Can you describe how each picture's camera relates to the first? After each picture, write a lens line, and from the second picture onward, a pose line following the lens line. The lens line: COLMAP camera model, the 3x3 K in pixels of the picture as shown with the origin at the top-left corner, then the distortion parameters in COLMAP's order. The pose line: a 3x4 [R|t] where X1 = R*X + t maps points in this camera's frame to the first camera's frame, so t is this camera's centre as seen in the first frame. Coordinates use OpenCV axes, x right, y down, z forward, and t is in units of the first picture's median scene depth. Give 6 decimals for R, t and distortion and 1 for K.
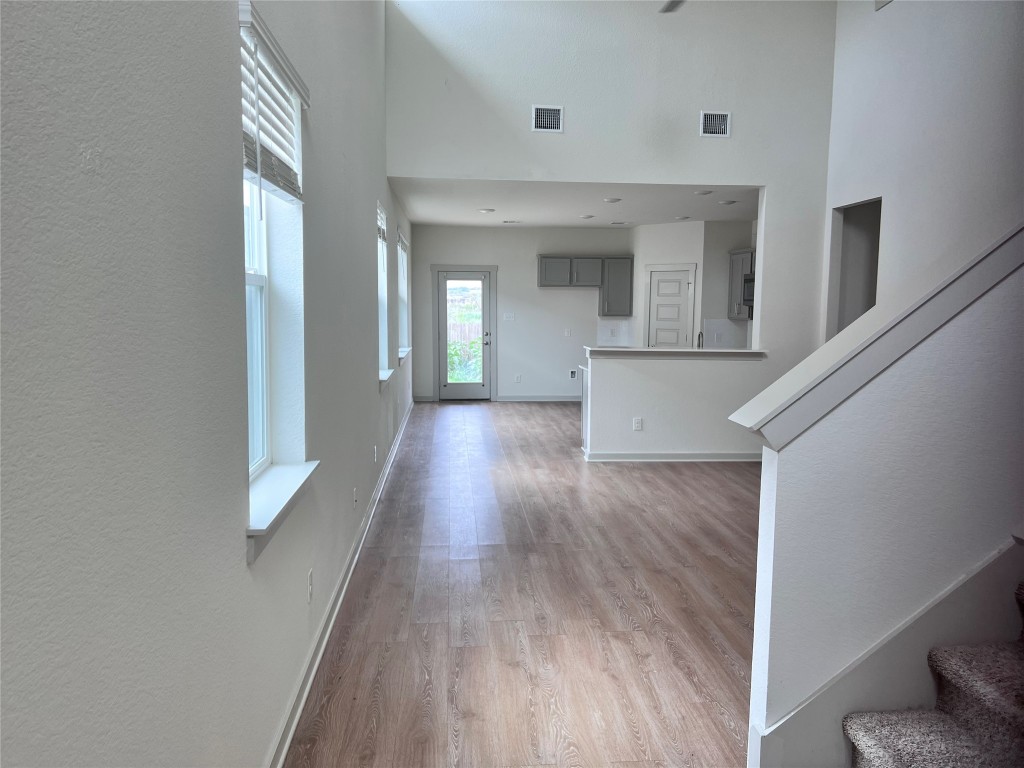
lens RADIAL K [[765.2, 0, 512.6], [0, 765.2, 385.9], [0, 0, 1]] dist [0.067750, -0.014063]
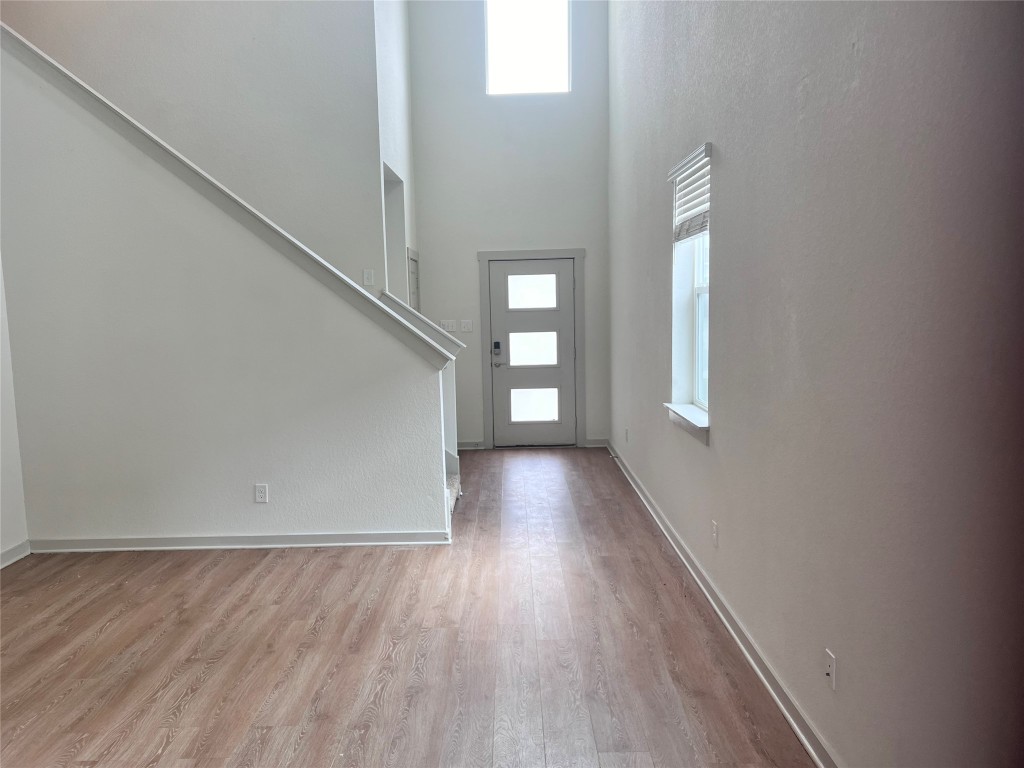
lens RADIAL K [[765.2, 0, 512.1], [0, 765.2, 383.7], [0, 0, 1]] dist [0.067750, -0.014063]
pose [[-0.996947, -0.002664, 0.078038, -0.015608], [0.014503, 0.975710, 0.218583, -0.115545], [-0.076725, 0.219048, -0.972693, 0.997067]]
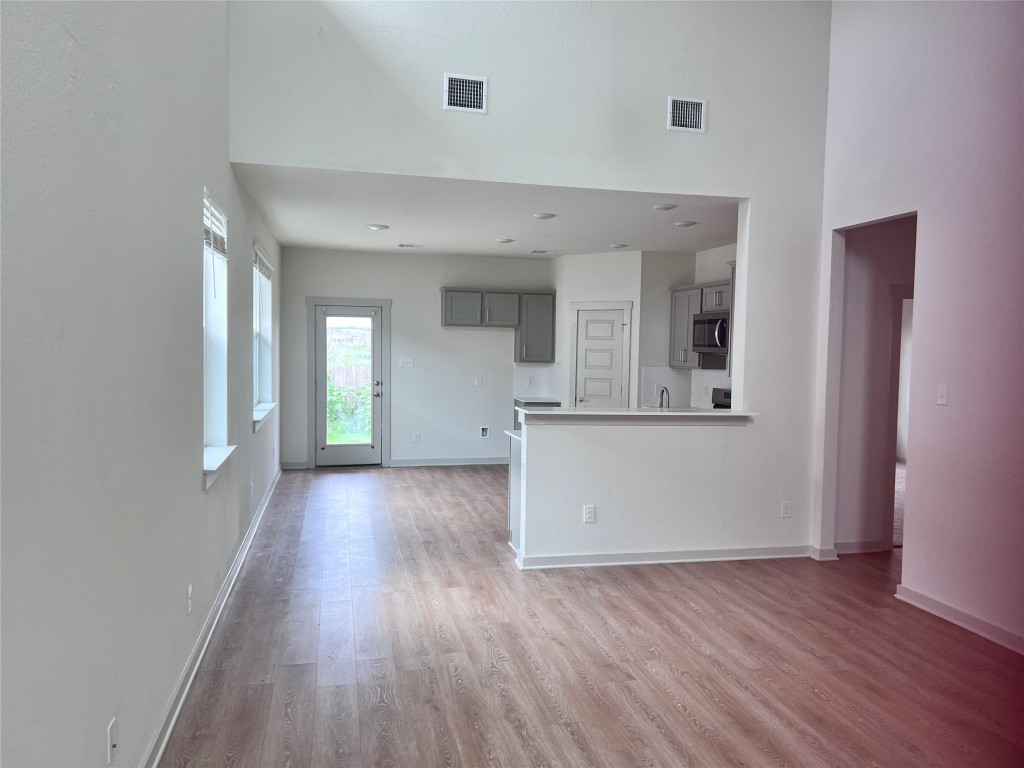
lens RADIAL K [[765.2, 0, 519.6], [0, 765.2, 381.2], [0, 0, 1]] dist [0.067750, -0.014063]
pose [[0.988523, 0.001341, 0.151062, -0.012922], [0.007571, 0.998264, -0.058408, -0.035294], [-0.150878, 0.058881, 0.986797, 0.292262]]
